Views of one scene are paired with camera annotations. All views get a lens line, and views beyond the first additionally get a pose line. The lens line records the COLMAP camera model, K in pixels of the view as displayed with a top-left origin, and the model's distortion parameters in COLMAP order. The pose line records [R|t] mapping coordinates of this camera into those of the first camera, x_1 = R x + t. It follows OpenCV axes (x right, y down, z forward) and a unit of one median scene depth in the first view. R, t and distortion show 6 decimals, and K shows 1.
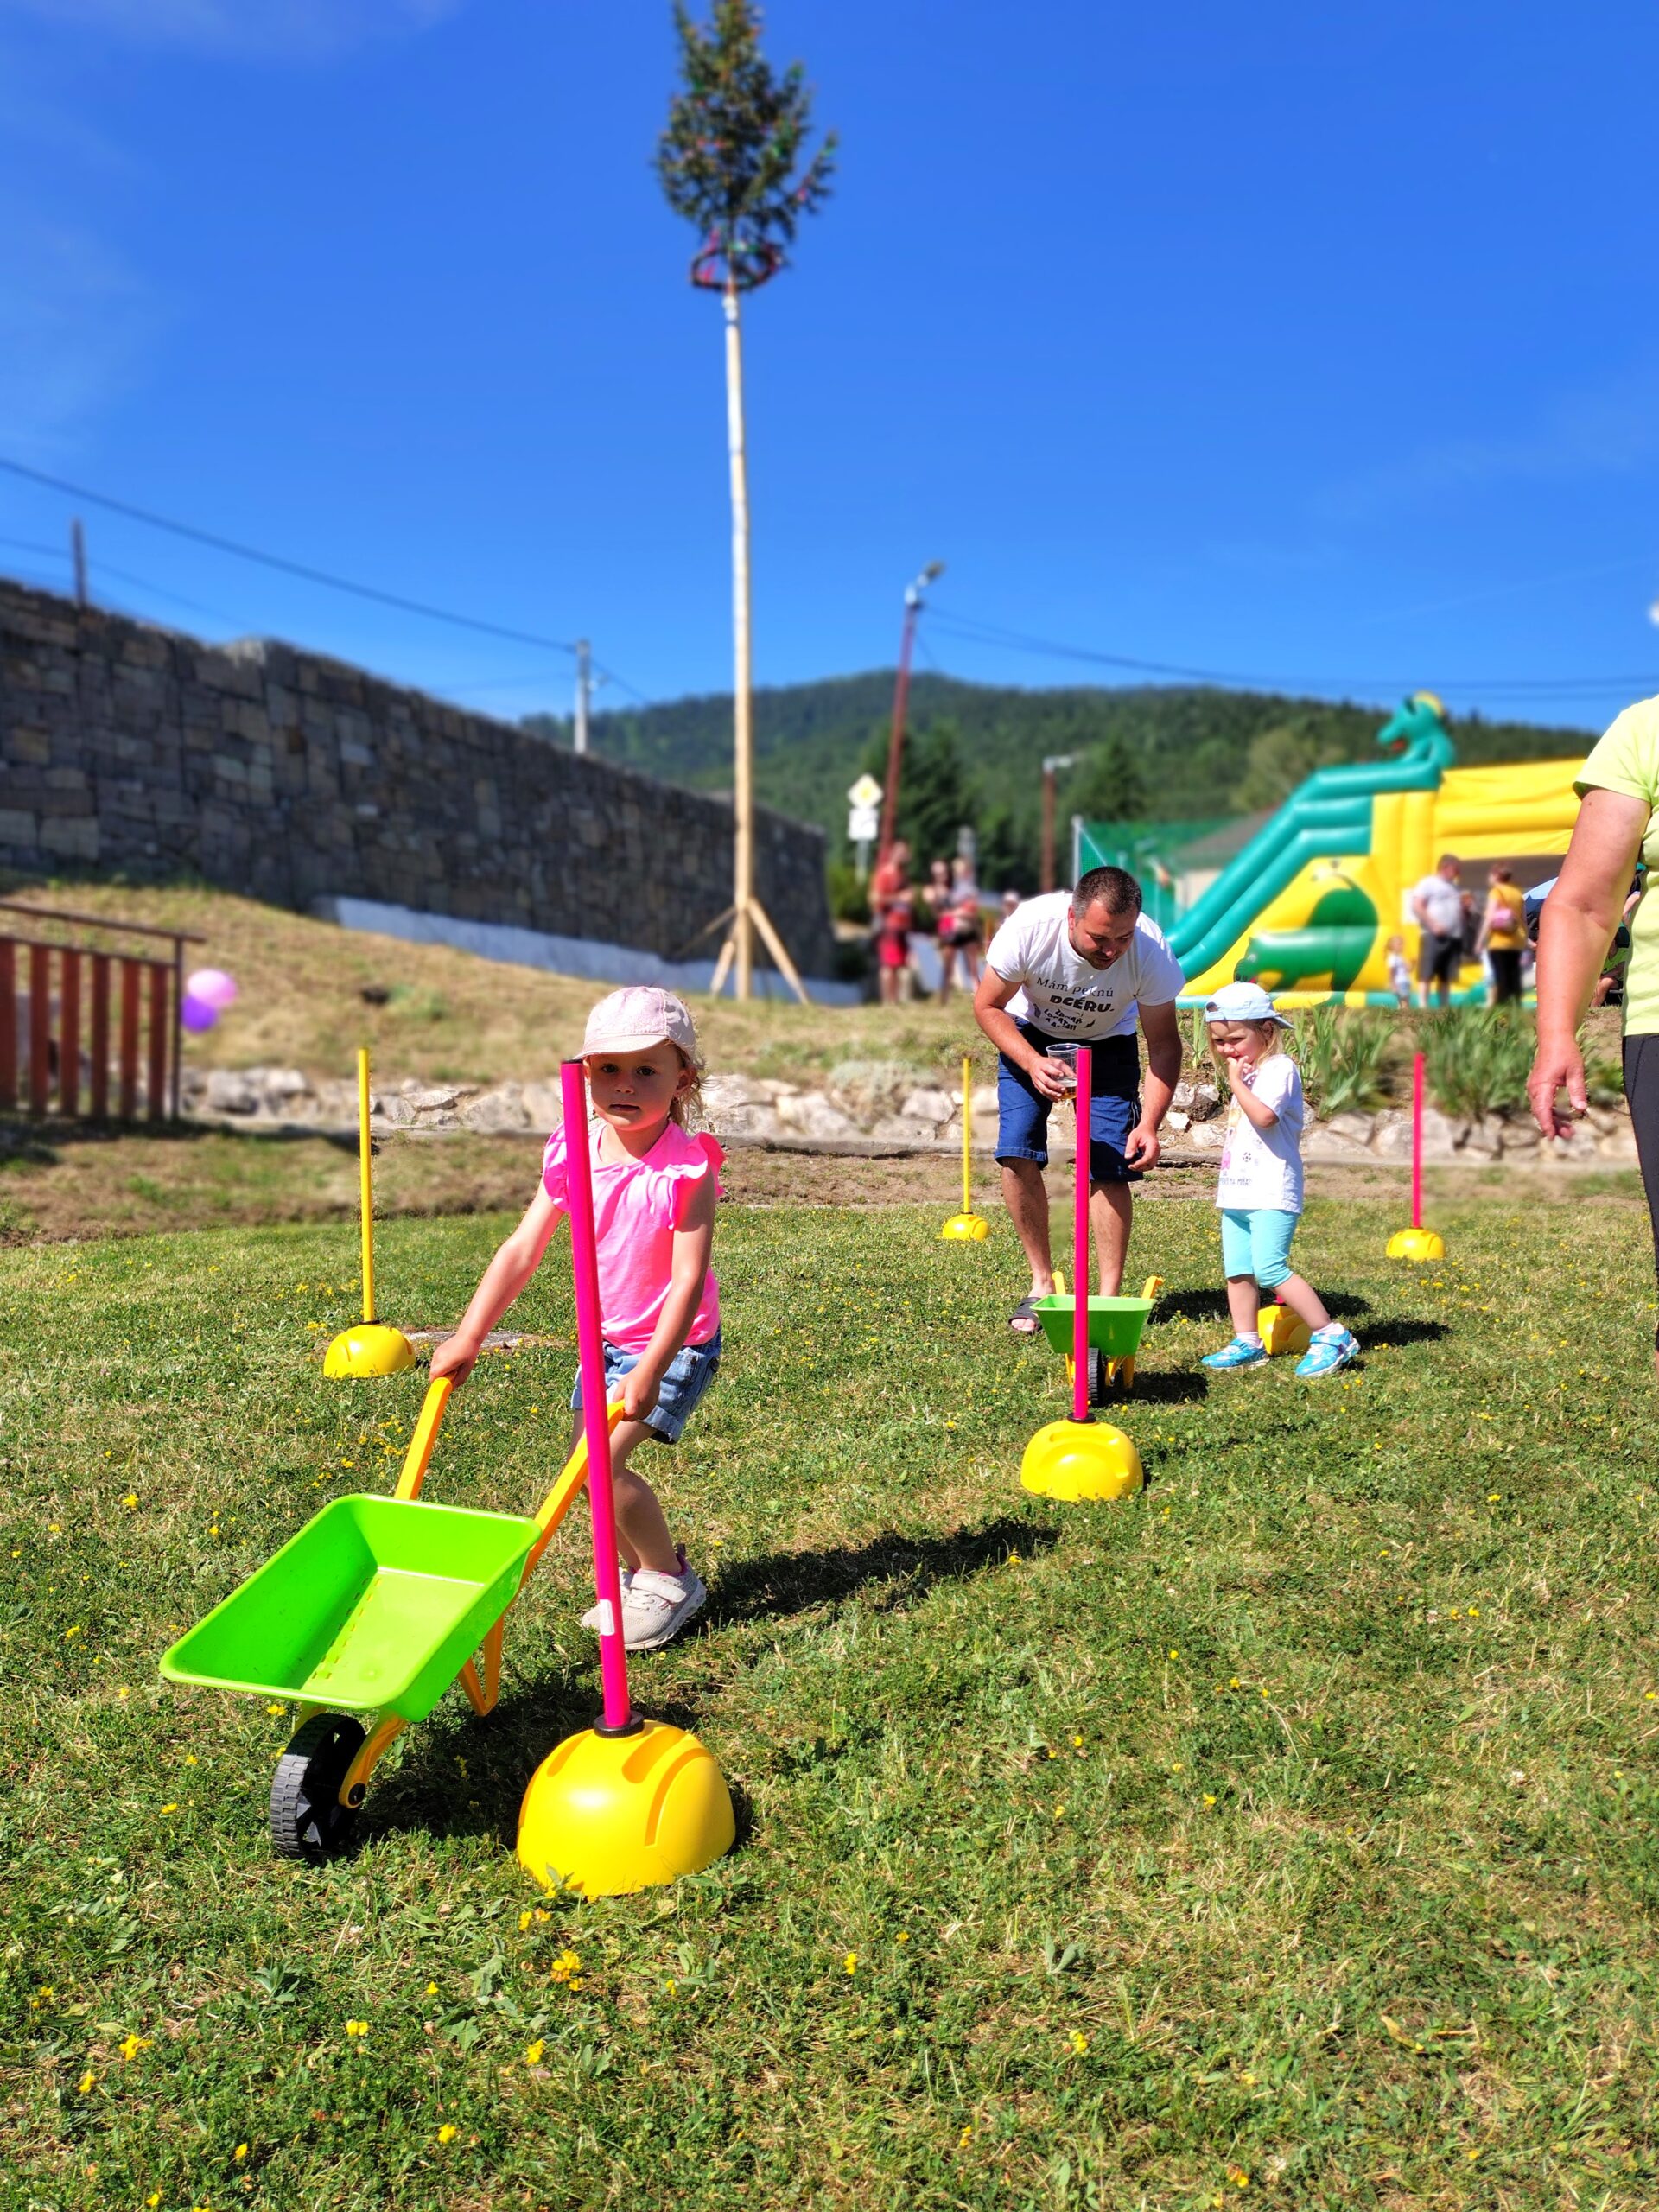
lens RADIAL K [[1672.4, 0, 865.2], [0, 1672.4, 1100.3], [0, 0, 1]] dist [0.089500, -0.144393]
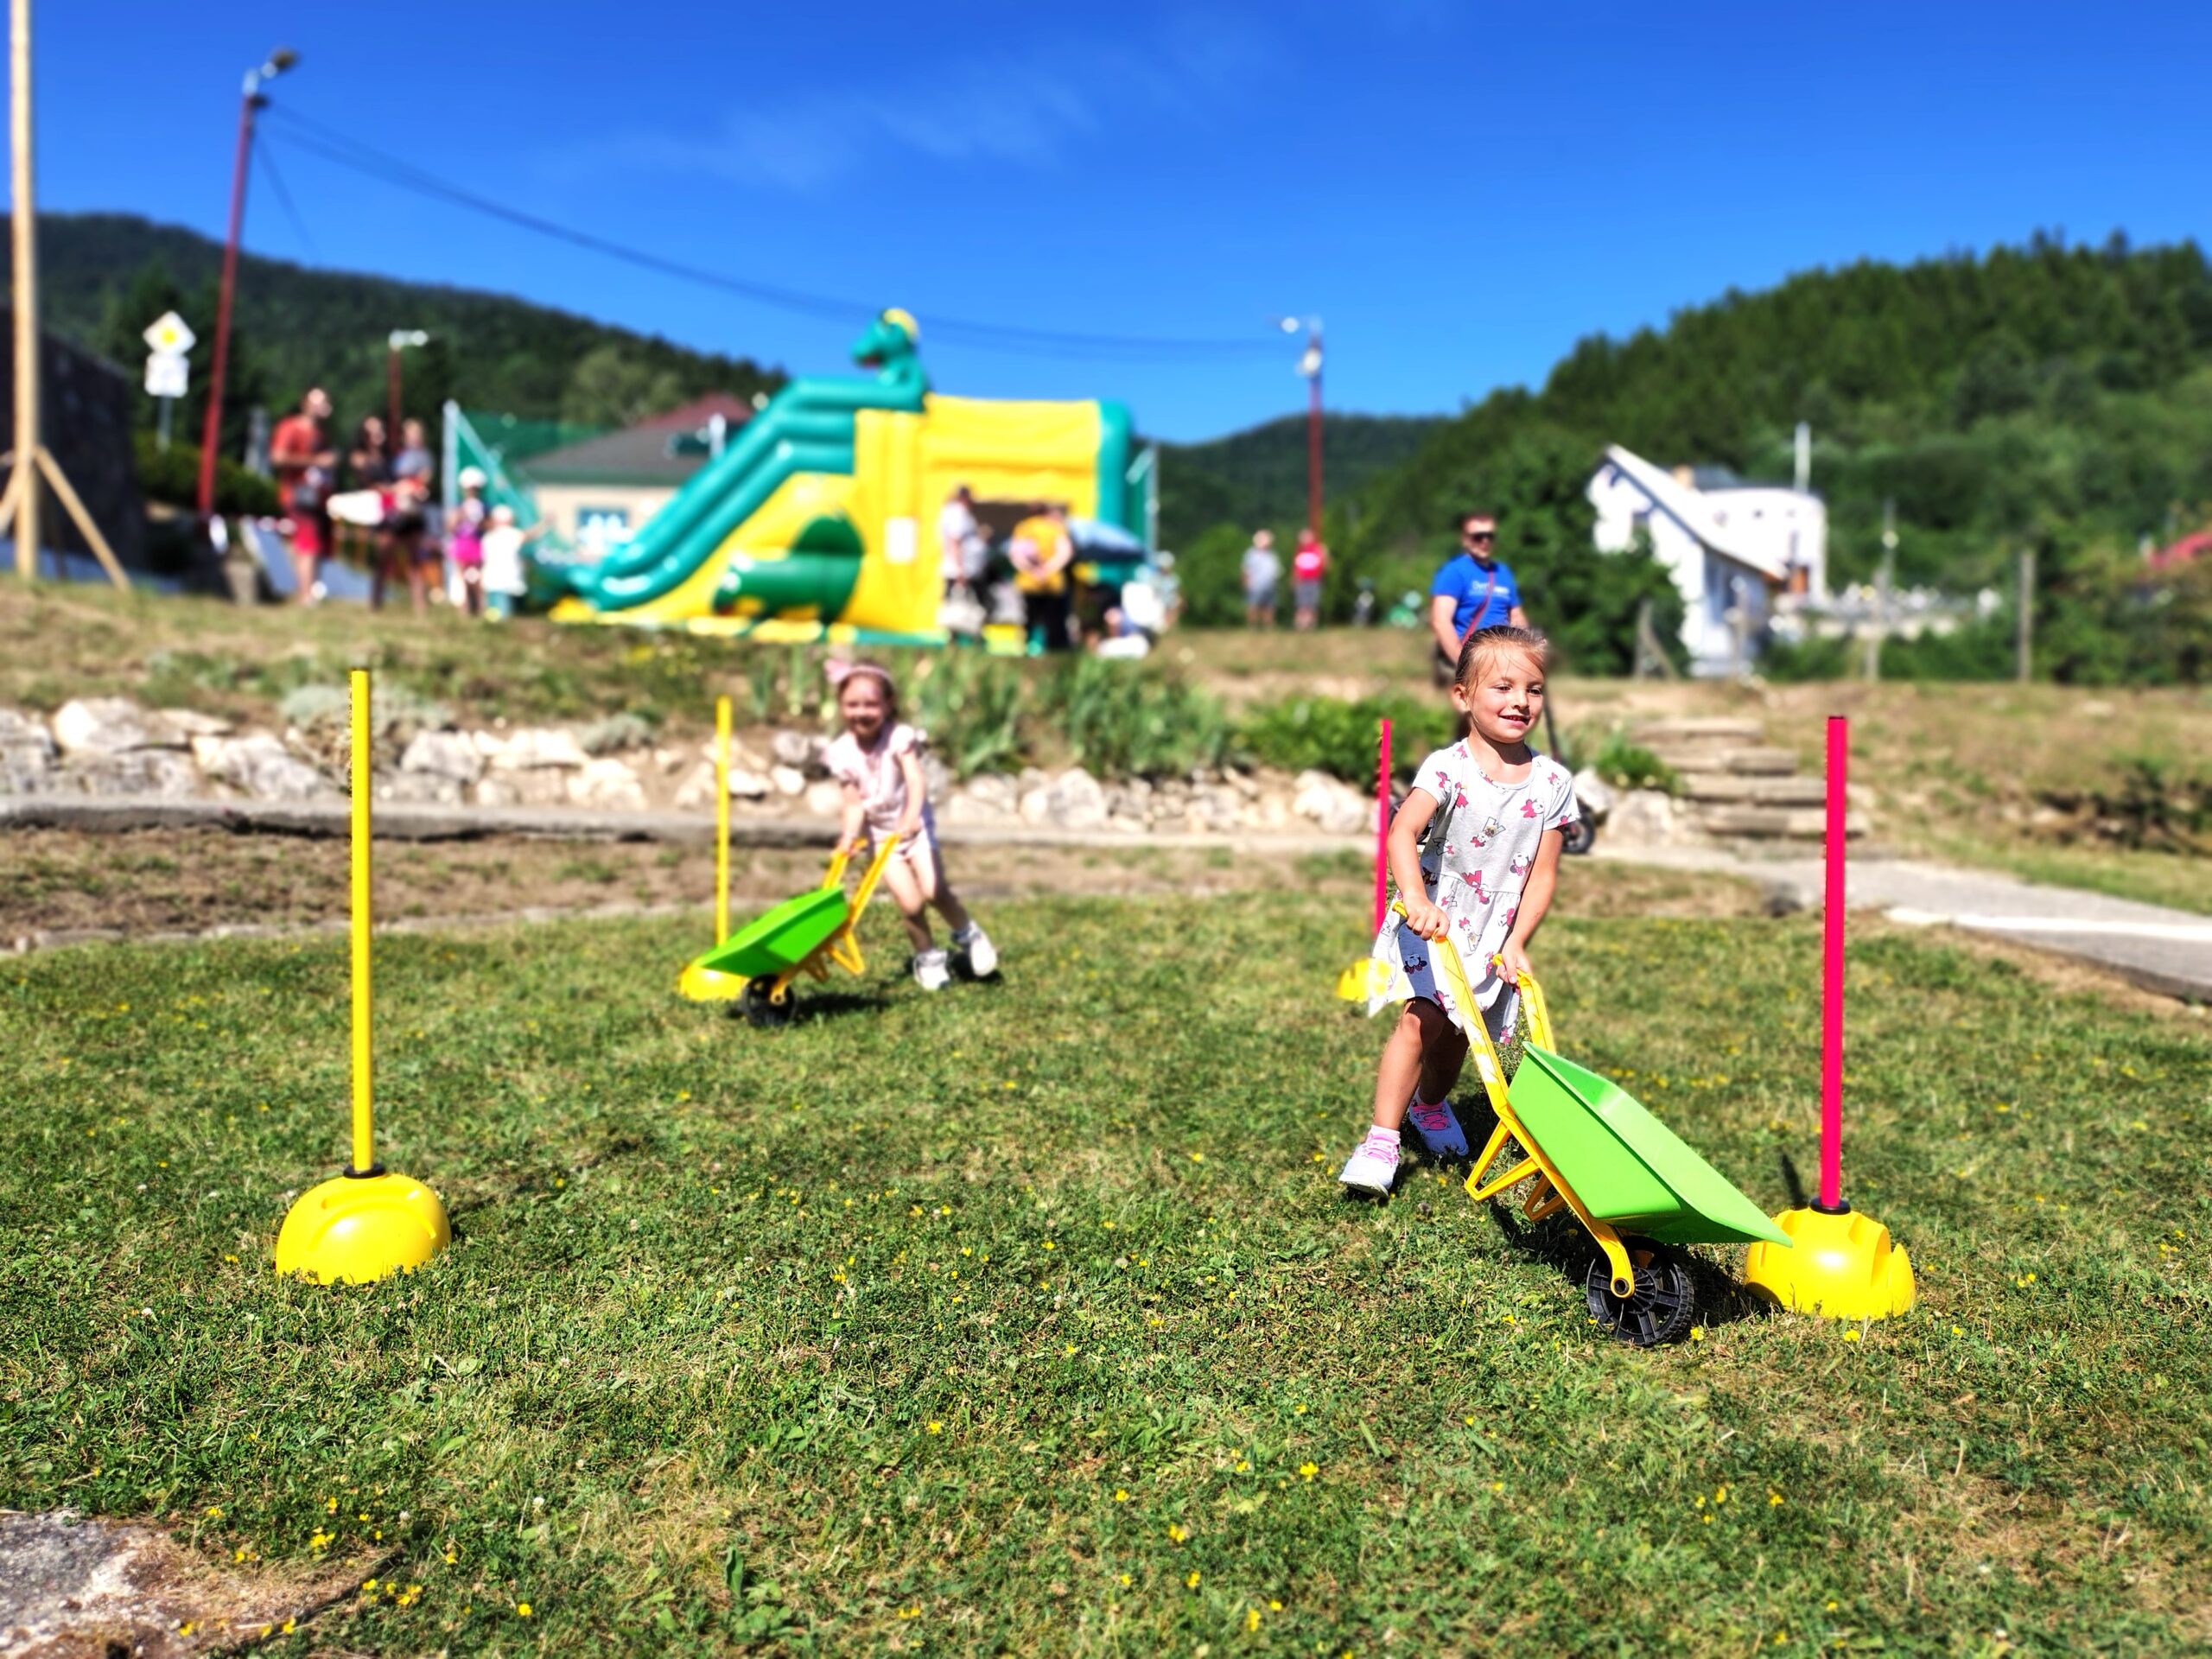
lens RADIAL K [[1672.4, 0, 1106.0], [0, 1672.4, 829.5], [0, 0, 1]] dist [0.089500, -0.144393]
pose [[0.859830, -0.004022, 0.510565, -0.083764], [-0.023976, 0.998548, 0.048243, -0.006416], [-0.510017, -0.053722, 0.858485, 0.258124]]
